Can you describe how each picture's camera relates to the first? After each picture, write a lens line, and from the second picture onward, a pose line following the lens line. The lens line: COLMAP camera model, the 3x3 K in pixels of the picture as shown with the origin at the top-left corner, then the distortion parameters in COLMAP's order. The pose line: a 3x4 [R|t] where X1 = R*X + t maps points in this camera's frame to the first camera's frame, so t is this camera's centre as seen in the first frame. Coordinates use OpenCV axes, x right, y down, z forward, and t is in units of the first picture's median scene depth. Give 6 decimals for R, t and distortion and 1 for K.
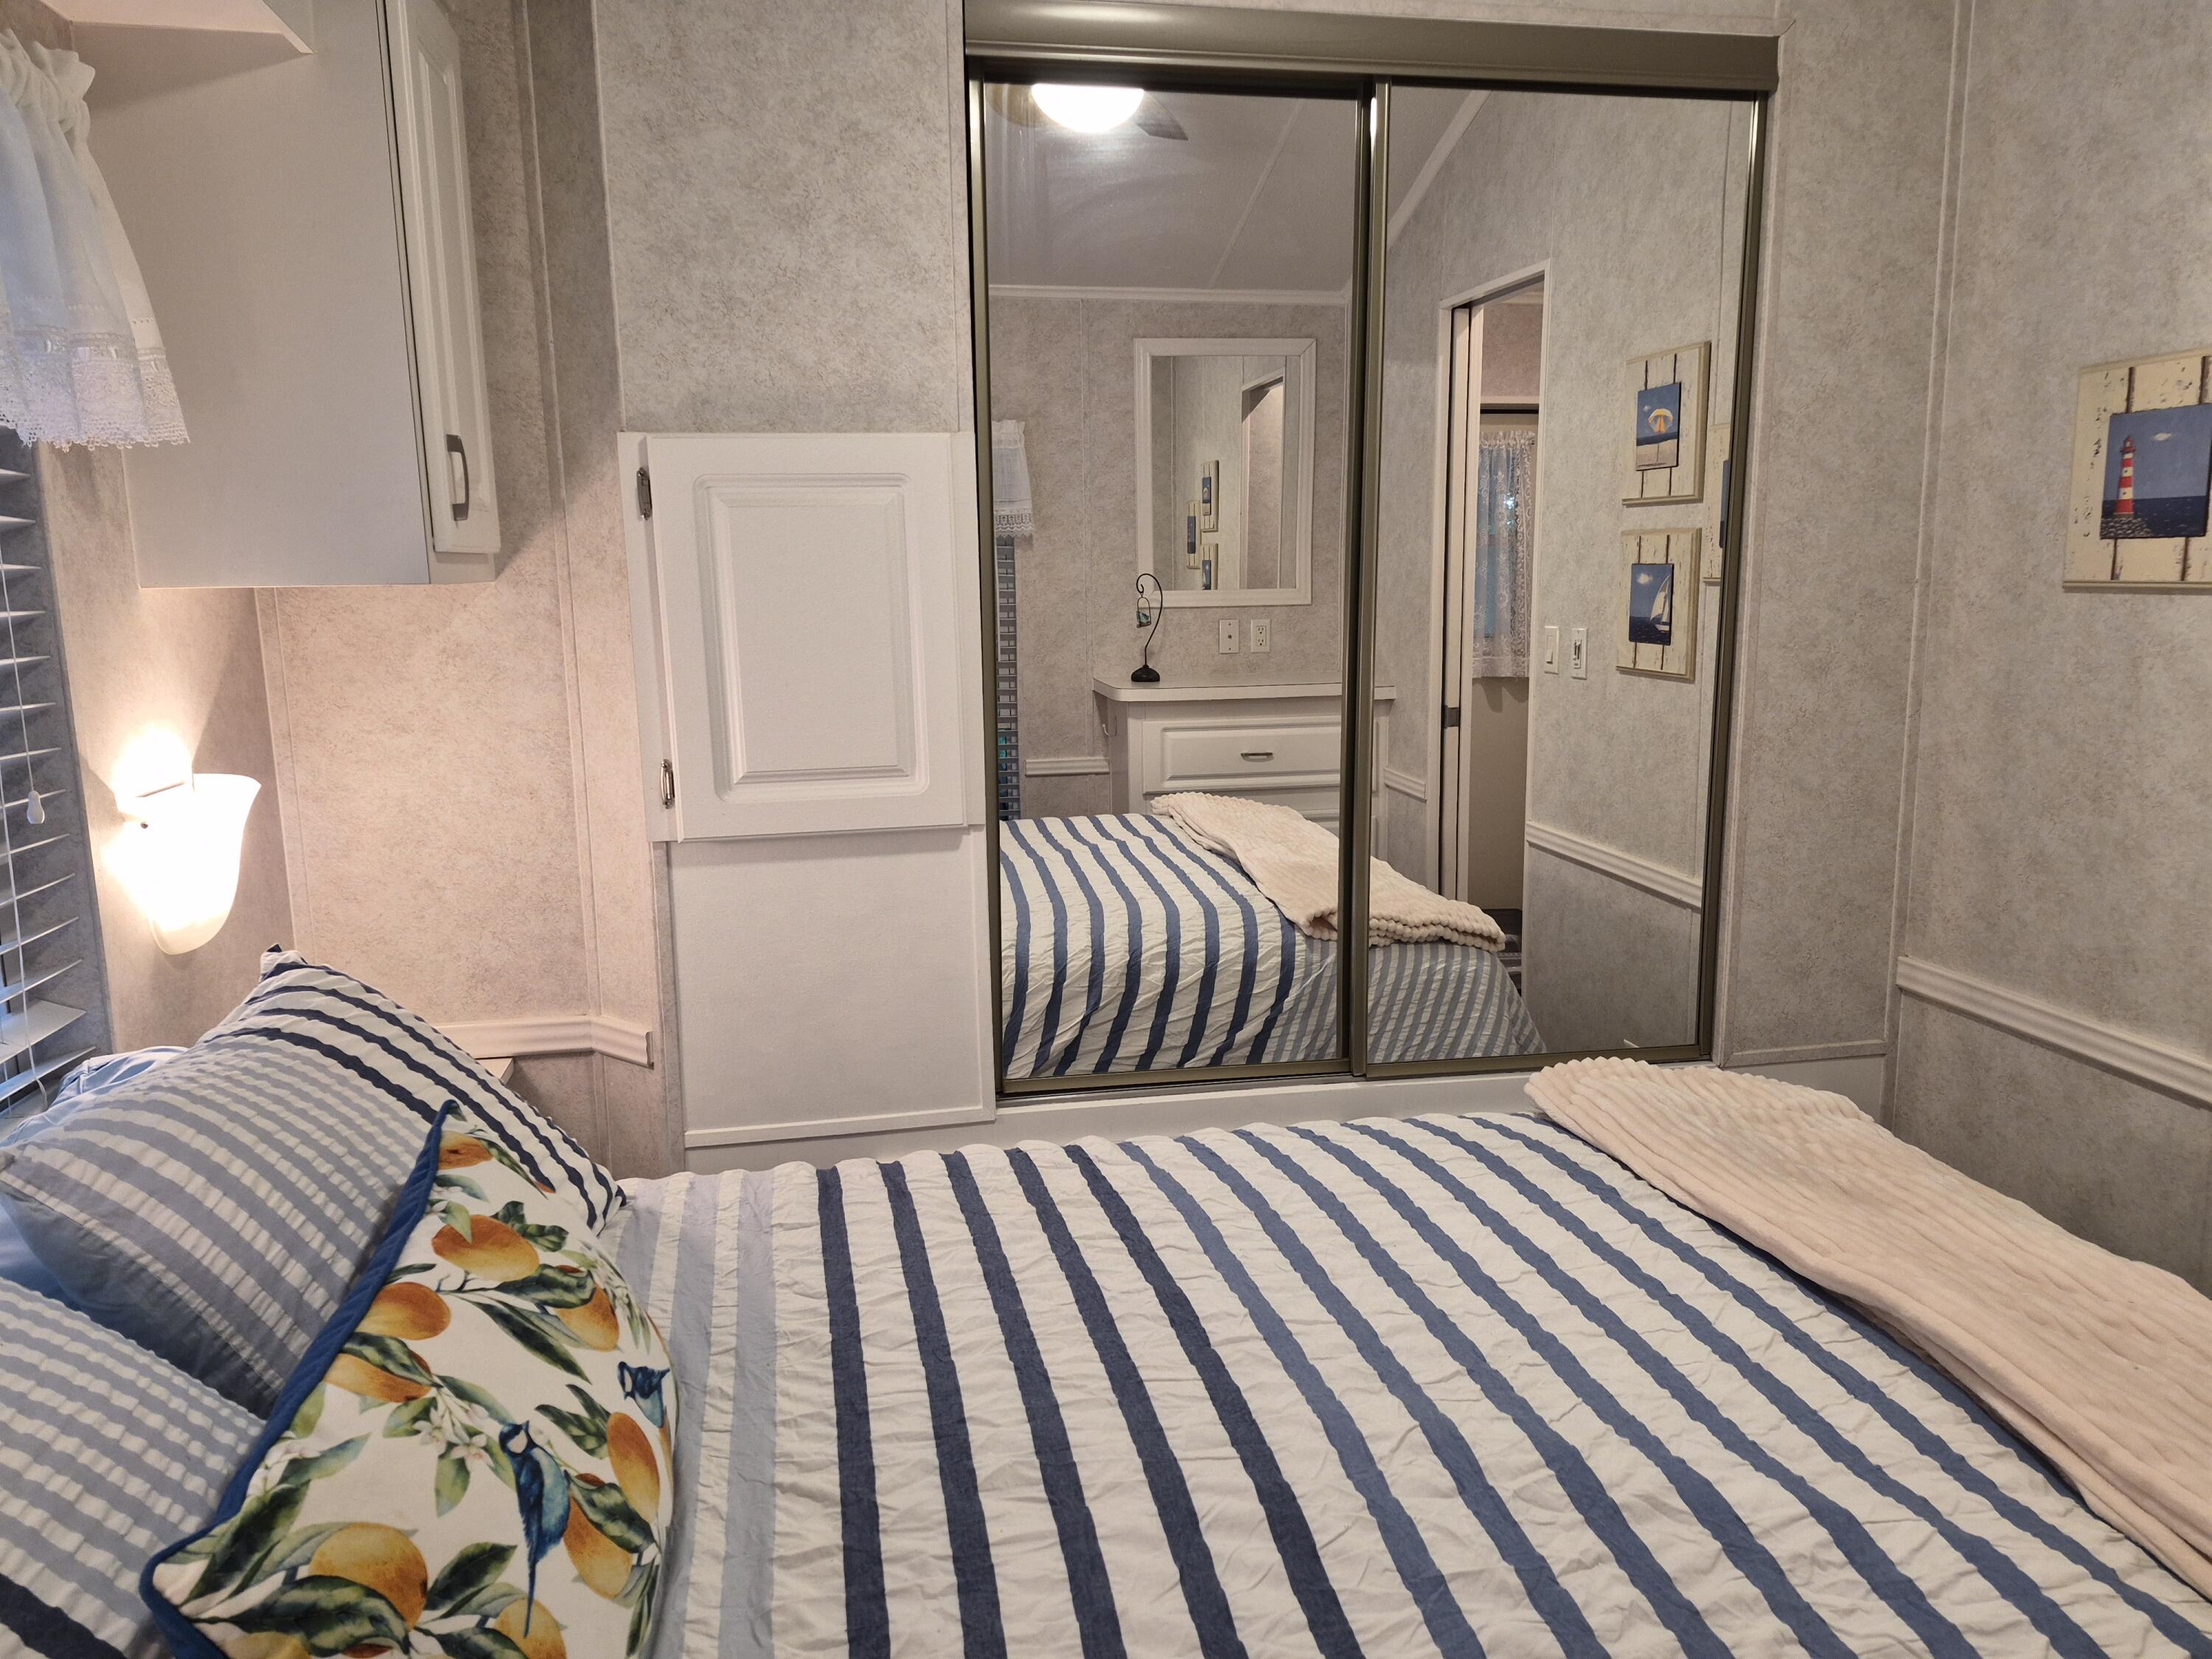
lens RADIAL K [[1530.4, 0, 1105.0], [0, 1530.4, 821.6], [0, 0, 1]] dist [0.063799, -0.065063]
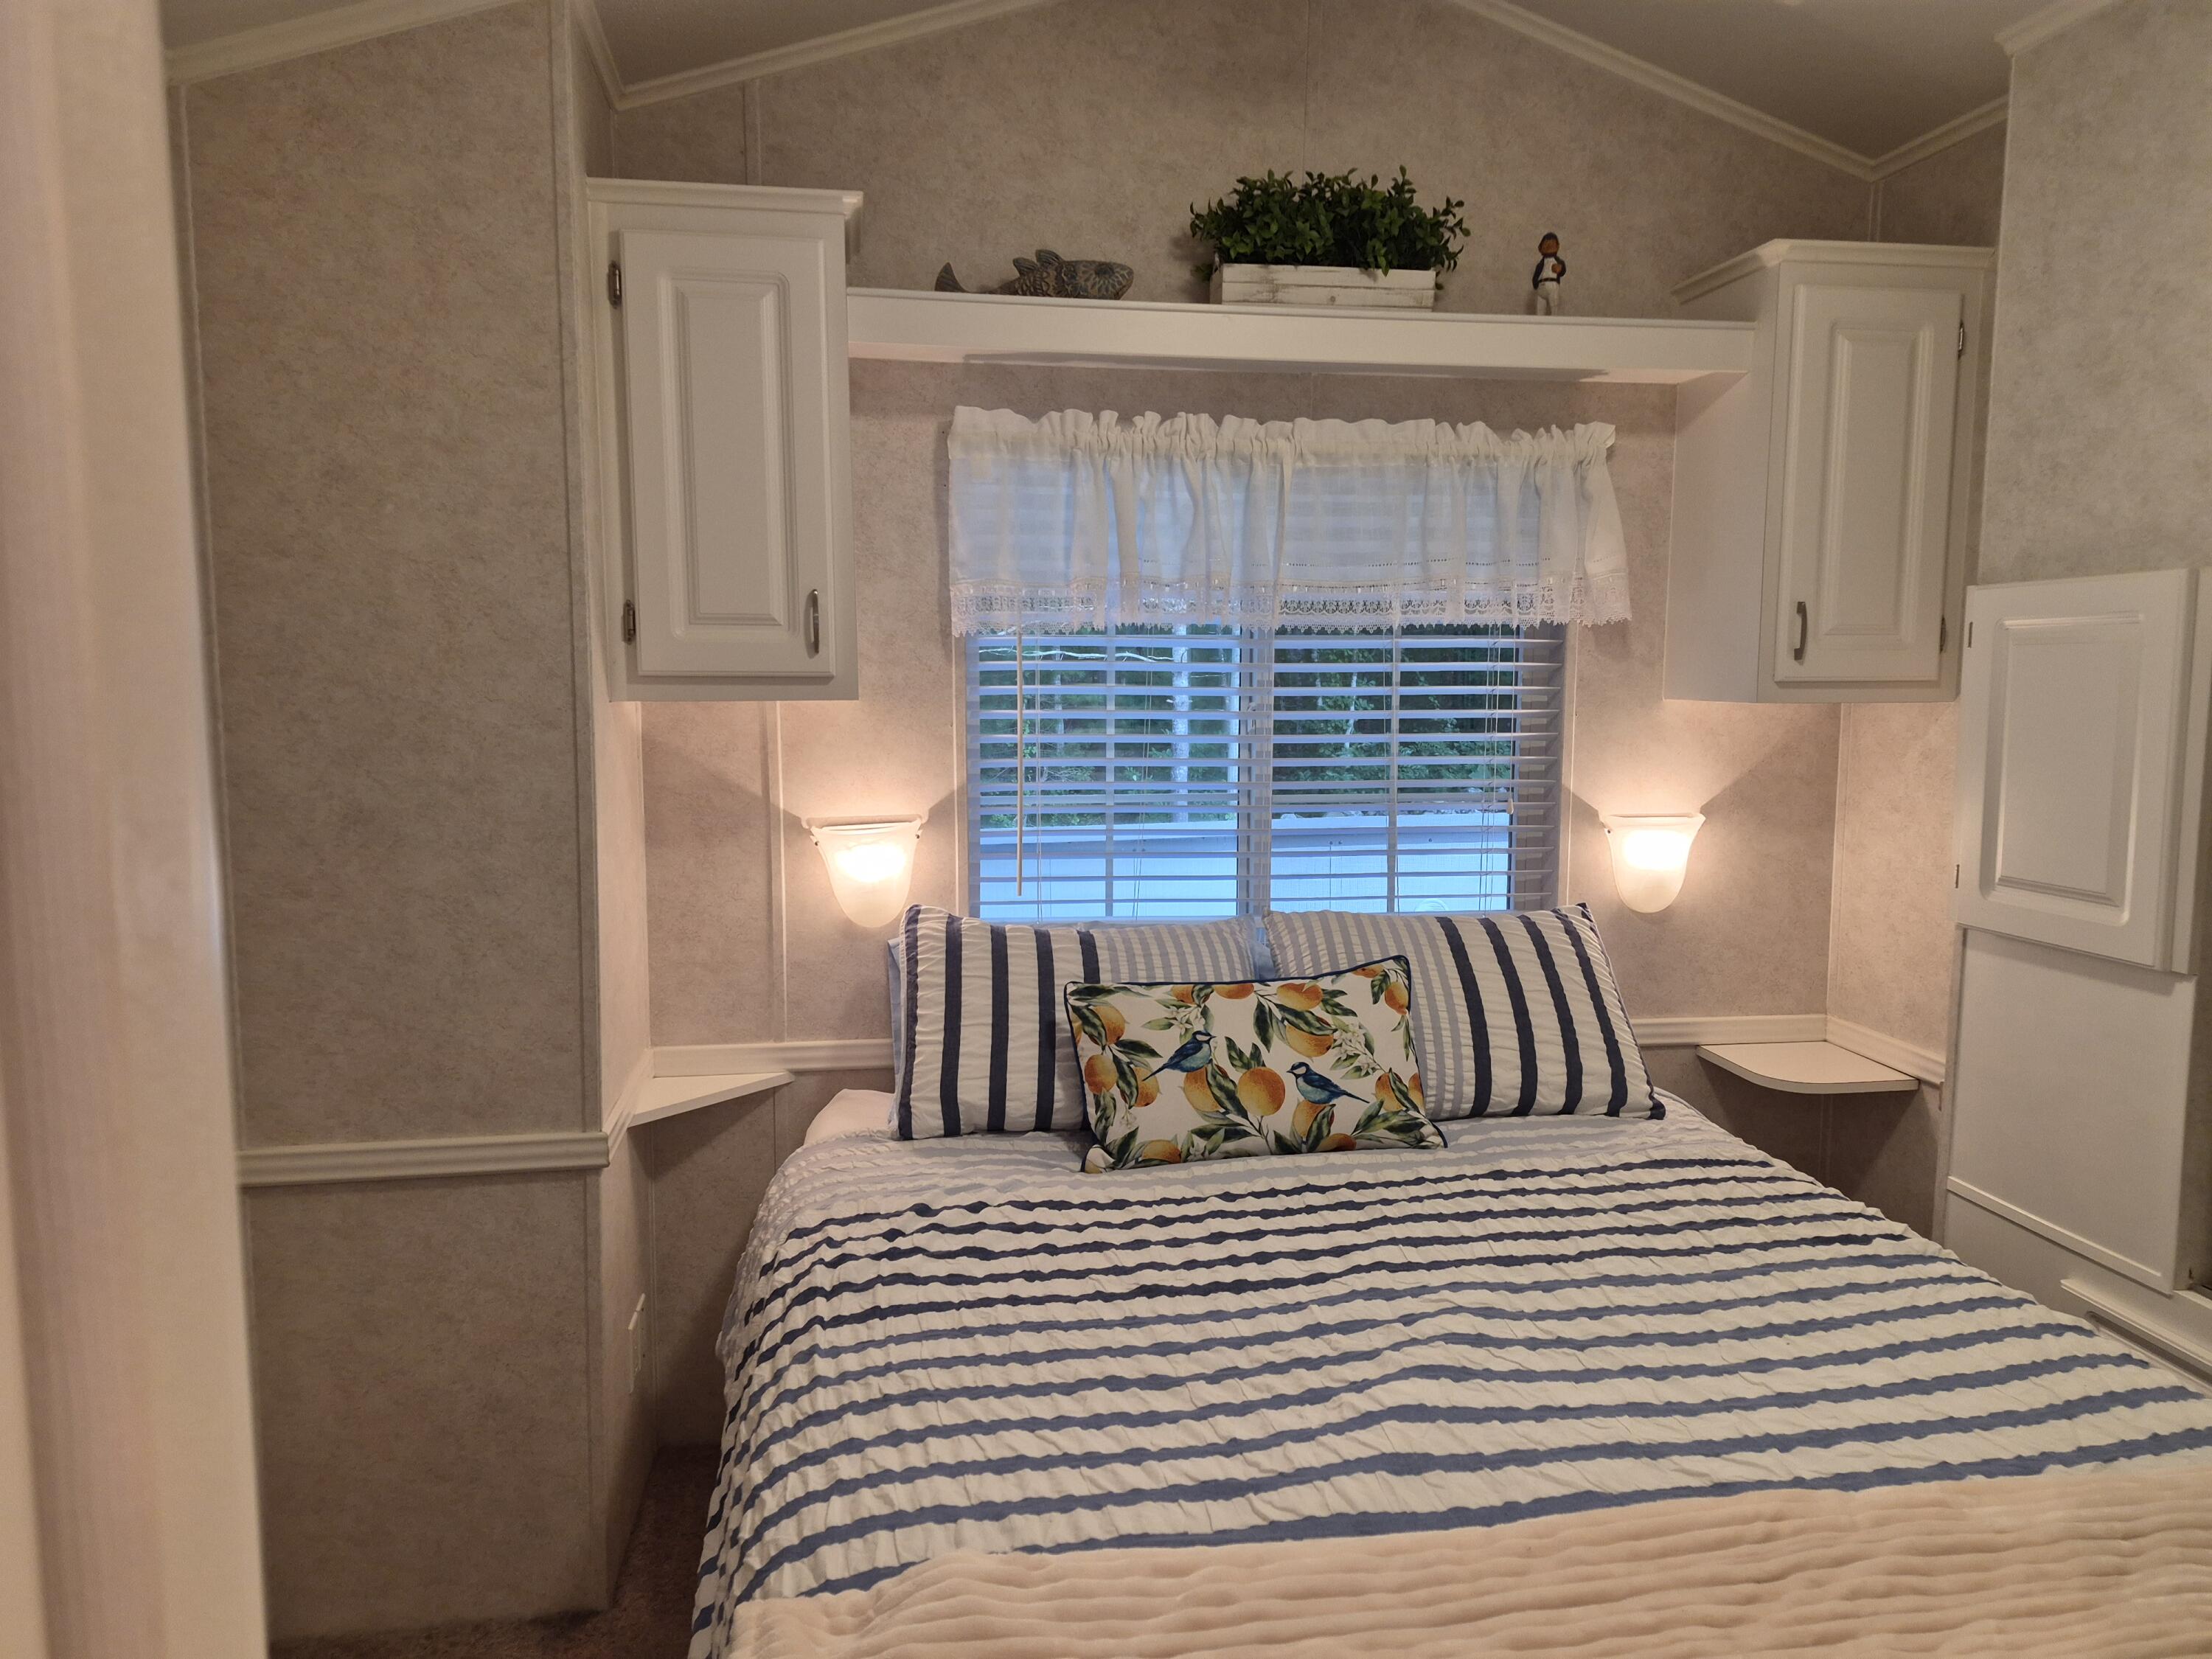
lens RADIAL K [[1530.4, 0, 1105.0], [0, 1530.4, 821.6], [0, 0, 1]] dist [0.063799, -0.065063]
pose [[-0.030577, 0.115540, -0.992832, 0.948049], [-0.166466, 0.978836, 0.119038, -0.100772], [0.985573, 0.168912, -0.010697, 0.365612]]
